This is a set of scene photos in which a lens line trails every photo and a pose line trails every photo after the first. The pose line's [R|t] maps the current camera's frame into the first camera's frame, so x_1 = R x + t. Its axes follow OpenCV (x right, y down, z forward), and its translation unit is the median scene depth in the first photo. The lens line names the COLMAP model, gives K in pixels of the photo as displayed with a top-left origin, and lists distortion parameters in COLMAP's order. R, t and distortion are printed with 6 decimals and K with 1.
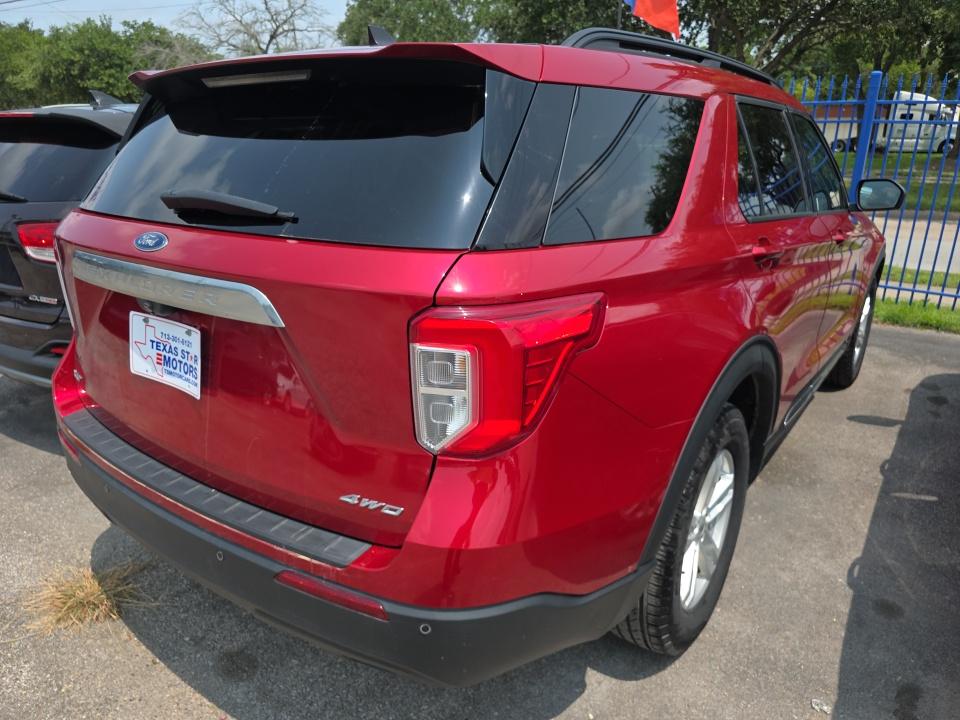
lens RADIAL K [[644.4, 0, 476.7], [0, 644.4, 361.9], [0, 0, 1]] dist [0.029693, -0.028434]
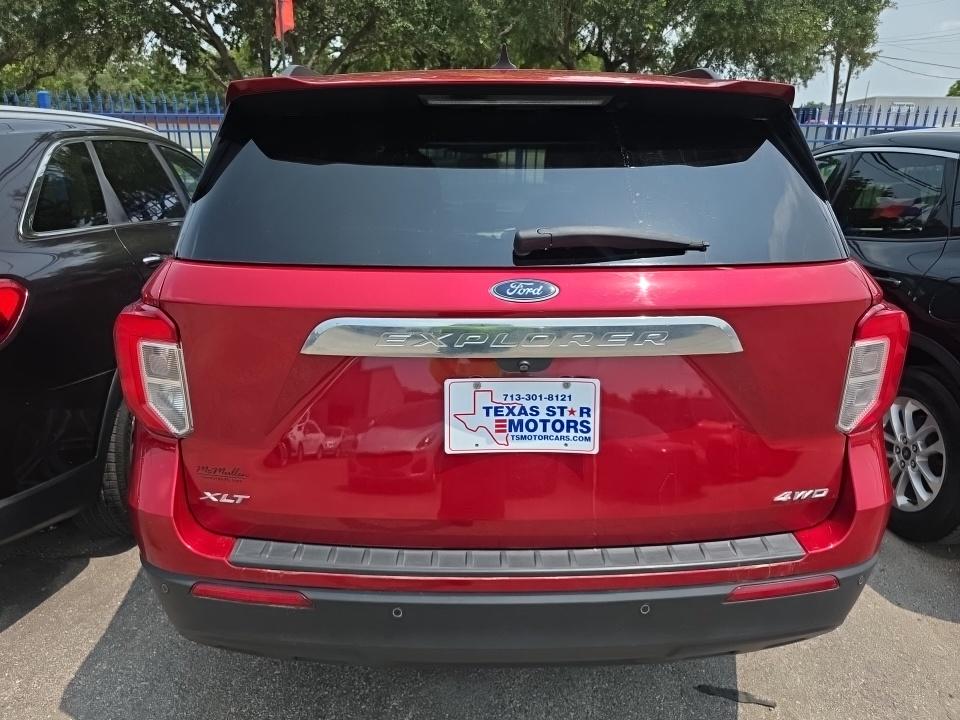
lens RADIAL K [[644.4, 0, 476.1], [0, 644.4, 360.8], [0, 0, 1]] dist [0.029693, -0.028434]
pose [[0.801243, -0.186658, 0.568479, -0.998642], [0.191414, 0.980129, 0.052033, -0.141391], [-0.566895, 0.067123, 0.821051, 0.321639]]
